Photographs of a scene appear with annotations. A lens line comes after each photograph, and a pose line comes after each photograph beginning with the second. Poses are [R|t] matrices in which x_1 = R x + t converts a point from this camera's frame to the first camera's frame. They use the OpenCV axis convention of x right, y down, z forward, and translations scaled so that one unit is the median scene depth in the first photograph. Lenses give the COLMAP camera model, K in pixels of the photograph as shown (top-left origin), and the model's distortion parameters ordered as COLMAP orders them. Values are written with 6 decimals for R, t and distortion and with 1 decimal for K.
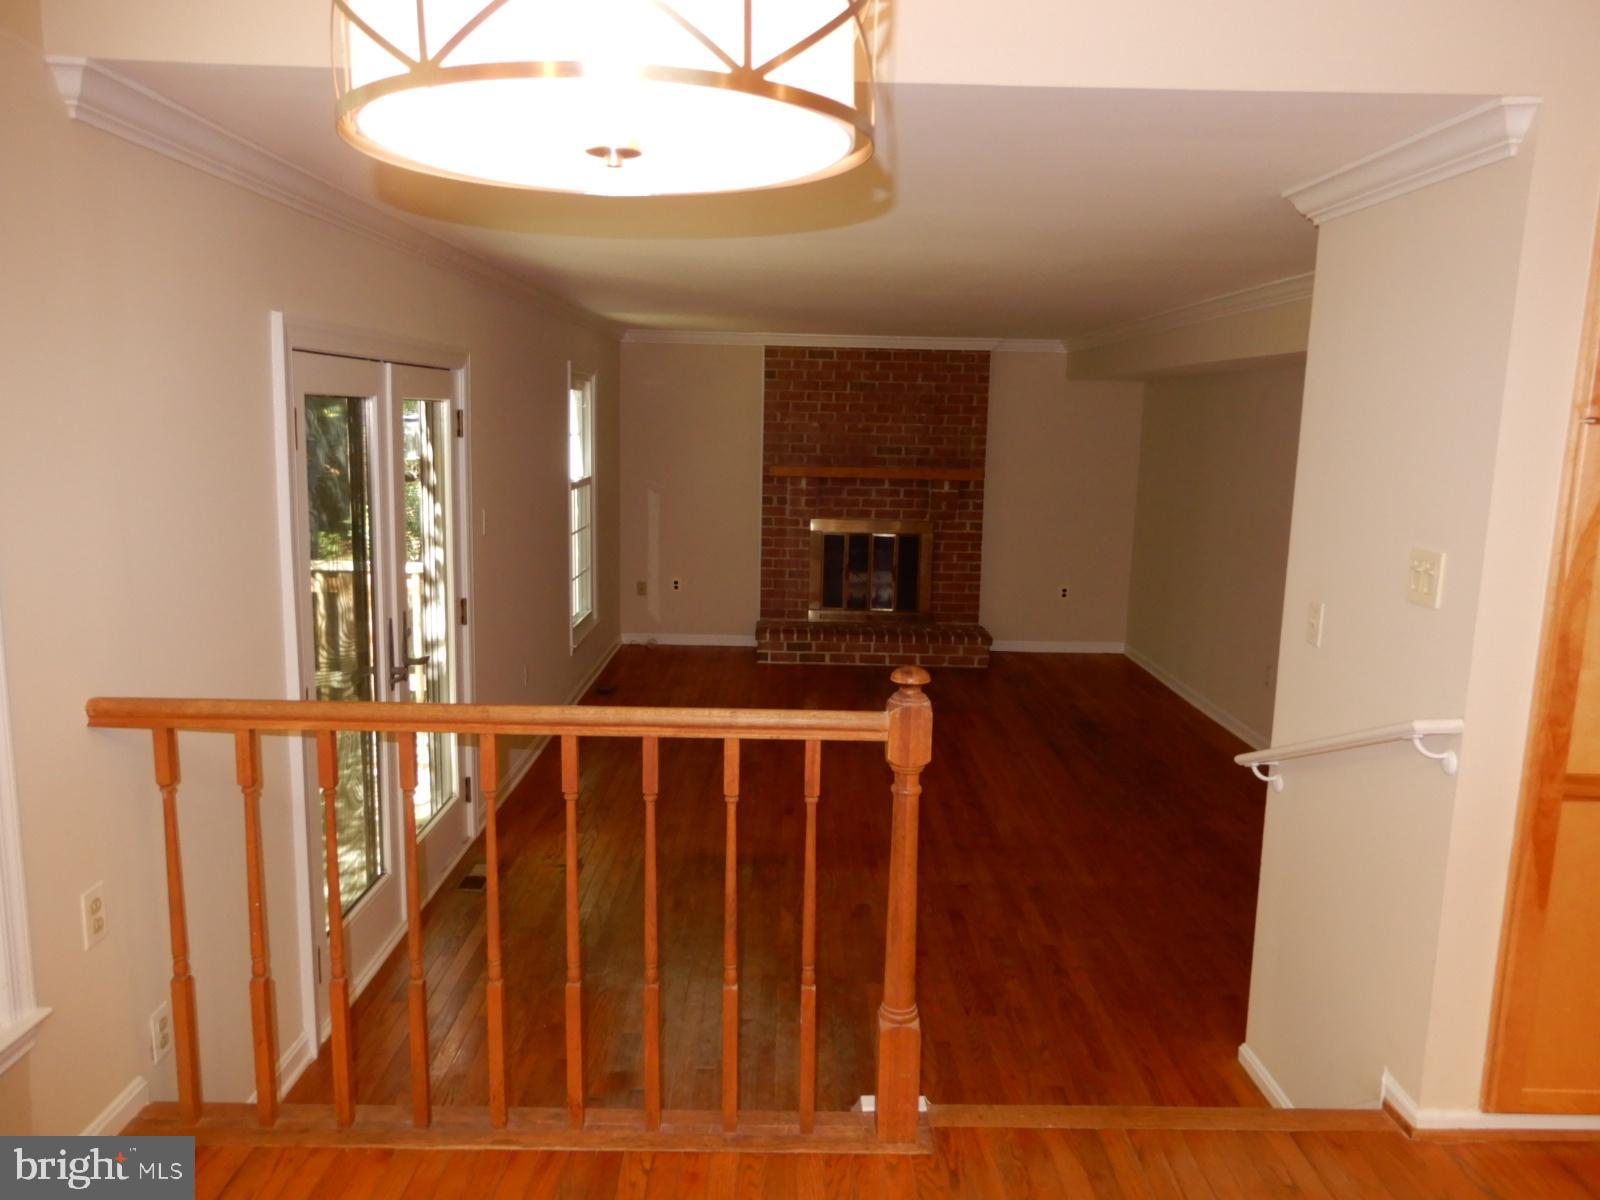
lens RADIAL K [[1125.4, 0, 798.8], [0, 1125.4, 598.6], [0, 0, 1]] dist [0.005582, 0.000802]
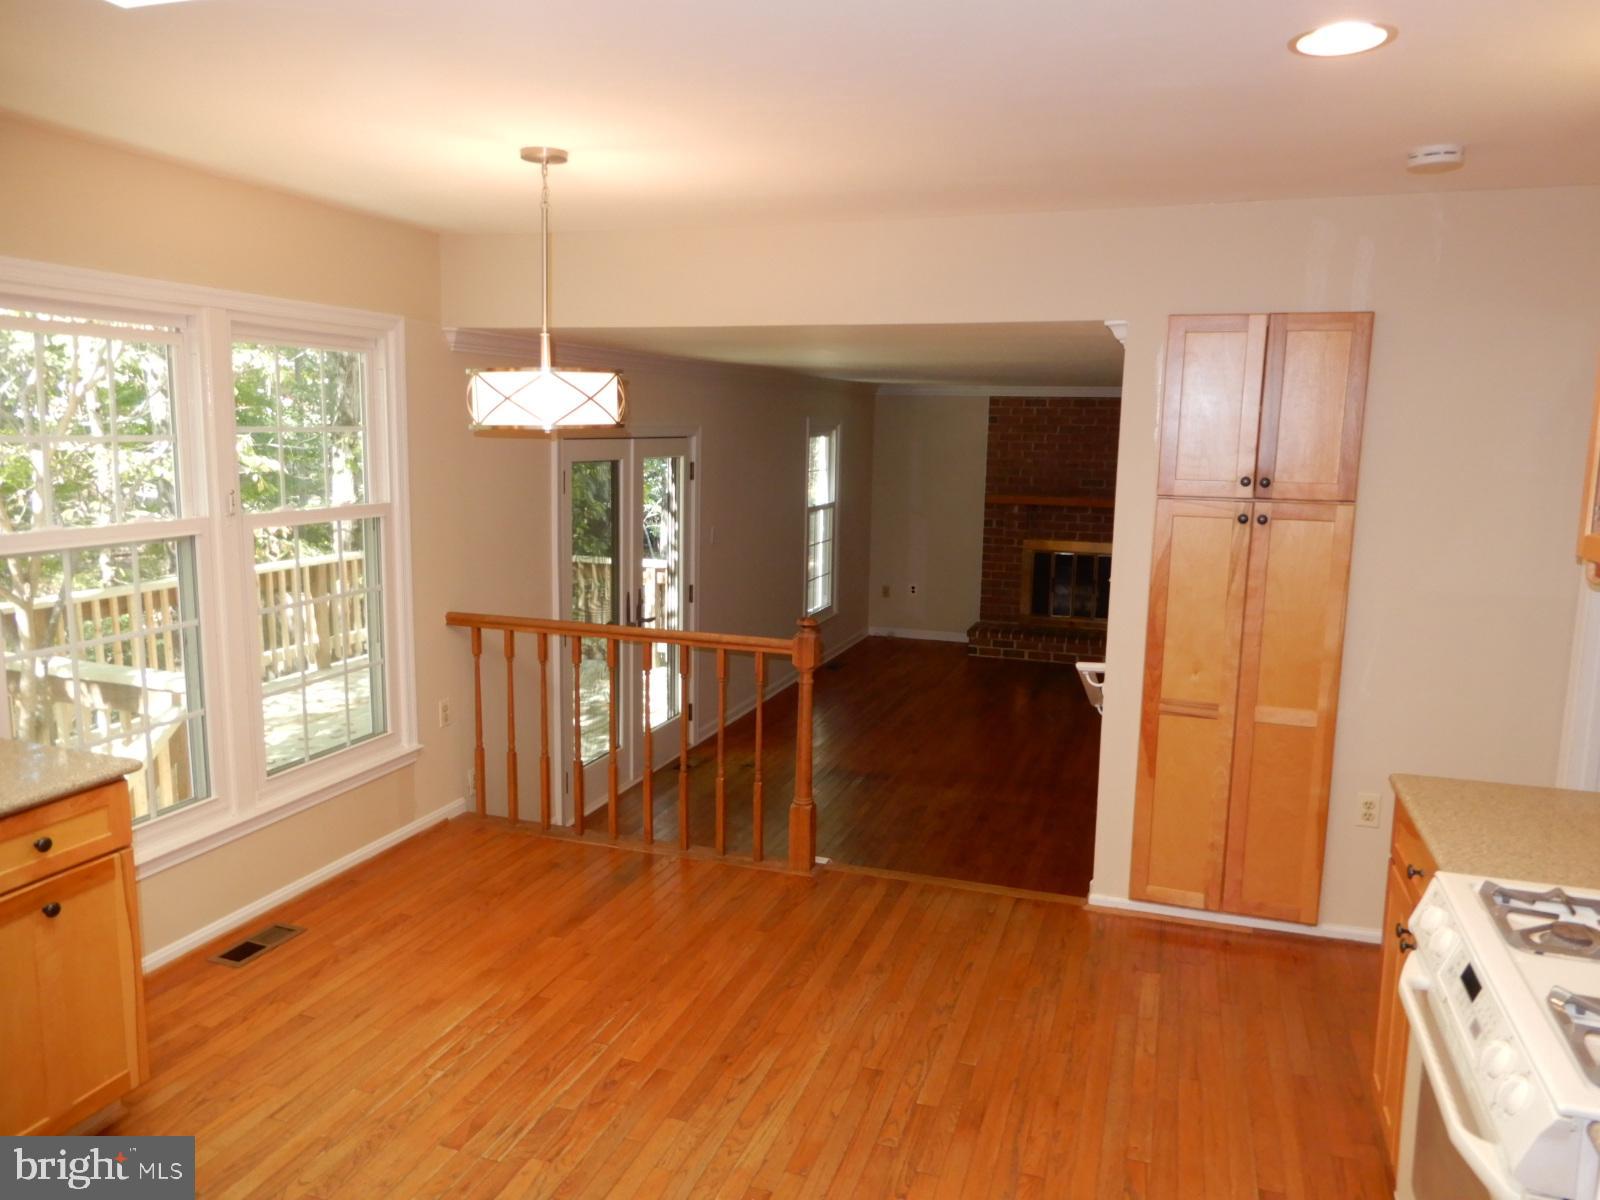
lens RADIAL K [[1125.4, 0, 796.3], [0, 1125.4, 583.5], [0, 0, 1]] dist [0.005582, 0.000802]
pose [[0.942963, 0.040300, -0.330449, 0.183229], [-0.048981, 0.998638, -0.017982, 0.009936], [0.329275, 0.033142, 0.943652, -0.211392]]
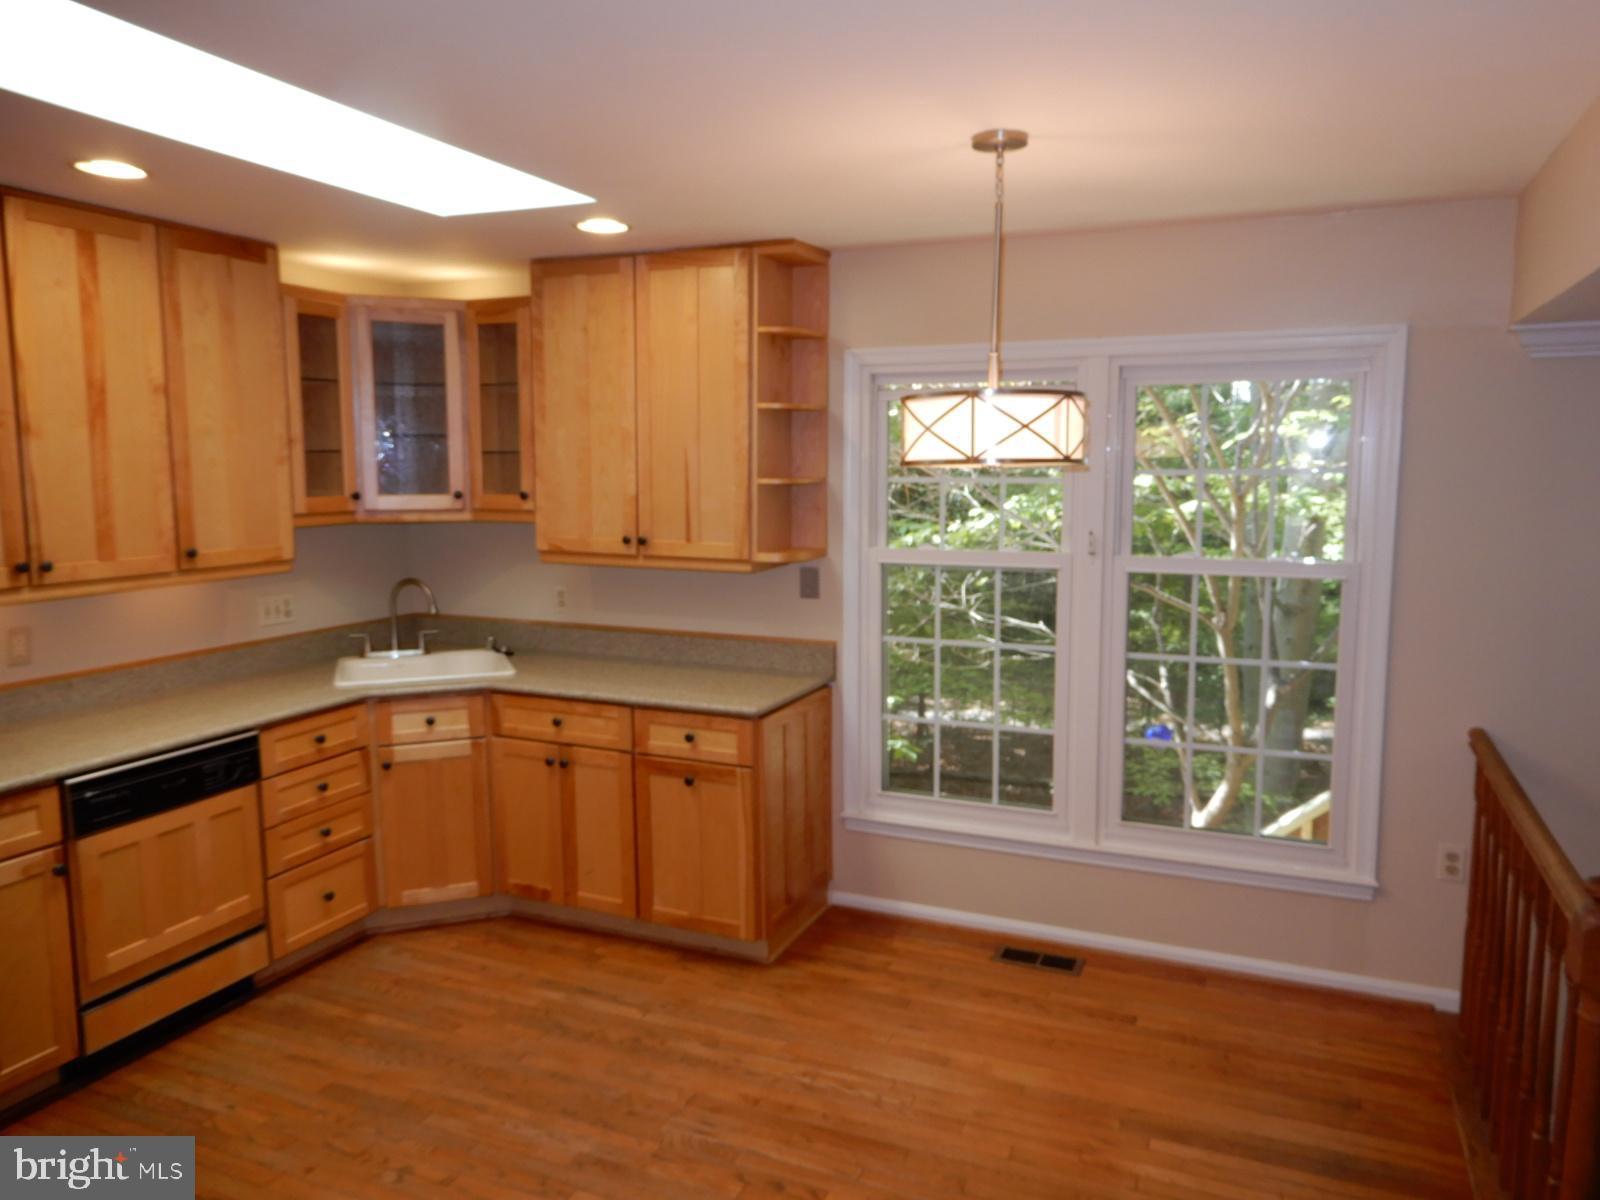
lens RADIAL K [[1125.4, 0, 797.1], [0, 1125.4, 600.4], [0, 0, 1]] dist [0.005582, 0.000802]
pose [[-0.402790, 0.102359, -0.909551, 0.287749], [-0.145722, 0.973881, 0.174130, -0.054626], [0.903618, 0.202679, -0.377354, 0.177370]]
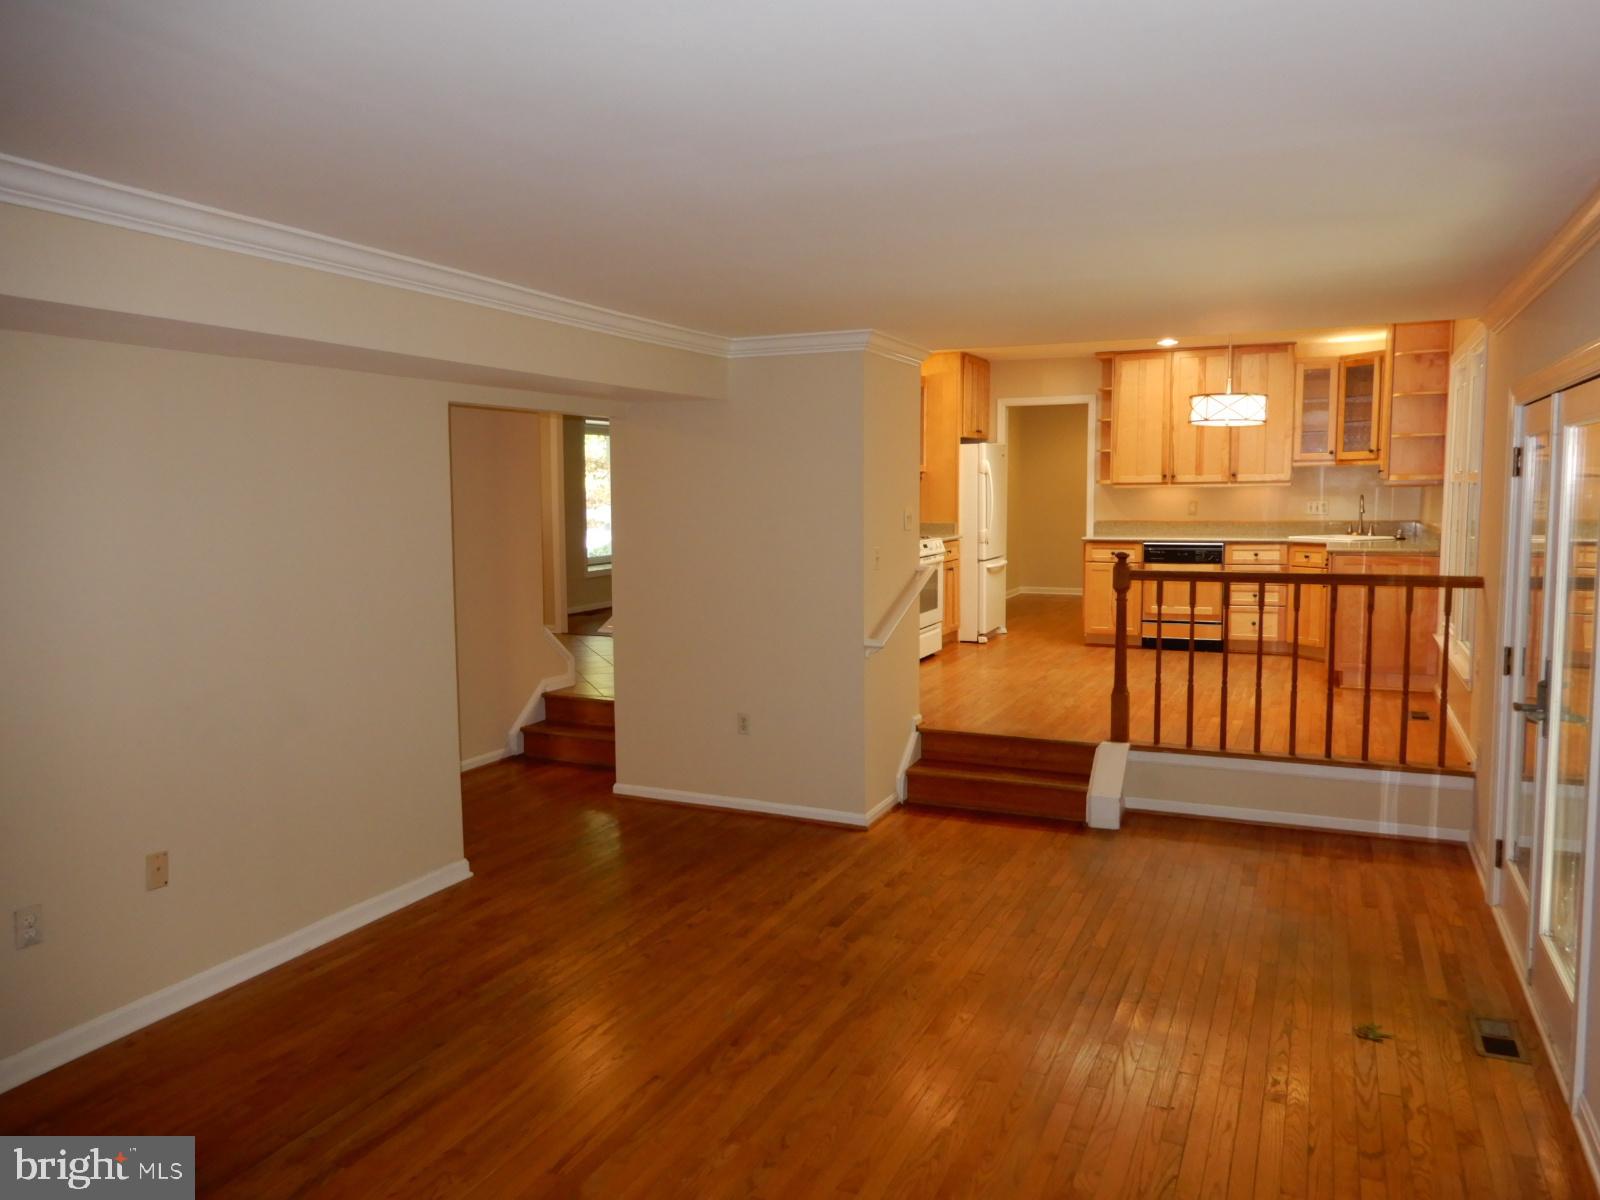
lens RADIAL K [[1125.4, 0, 795.5], [0, 1125.4, 595.1], [0, 0, 1]] dist [0.005582, 0.000802]
pose [[-0.904442, -0.052367, 0.423371, -0.084827], [0.057974, 0.968142, 0.243599, -0.137160], [-0.422640, 0.244866, -0.872592, 0.929654]]
